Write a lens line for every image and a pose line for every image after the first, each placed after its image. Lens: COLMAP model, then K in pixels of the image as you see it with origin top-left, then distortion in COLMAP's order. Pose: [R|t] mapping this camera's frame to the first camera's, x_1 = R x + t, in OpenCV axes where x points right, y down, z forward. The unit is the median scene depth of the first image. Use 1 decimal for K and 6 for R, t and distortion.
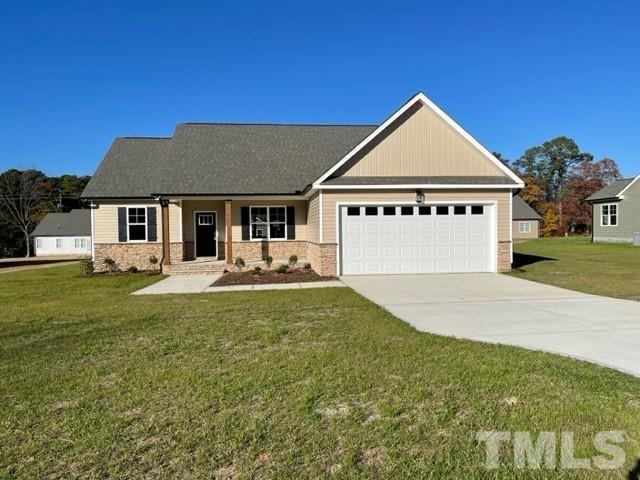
lens RADIAL K [[480.1, 0, 320.9], [0, 480.1, 246.7], [0, 0, 1]] dist [0.064182, -0.008810]
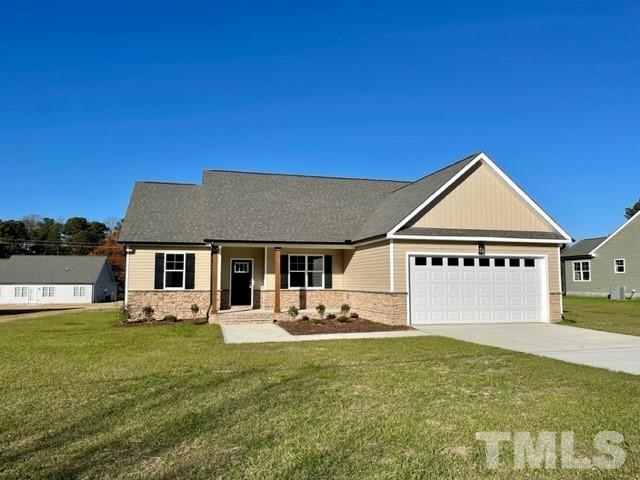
lens RADIAL K [[480.1, 0, 319.9], [0, 480.1, 242.7], [0, 0, 1]] dist [0.064182, -0.008810]
pose [[0.989645, 0.025501, 0.141254, -0.282676], [-0.009123, 0.993277, -0.115406, 0.007402], [-0.143247, 0.112922, 0.983224, 0.015380]]
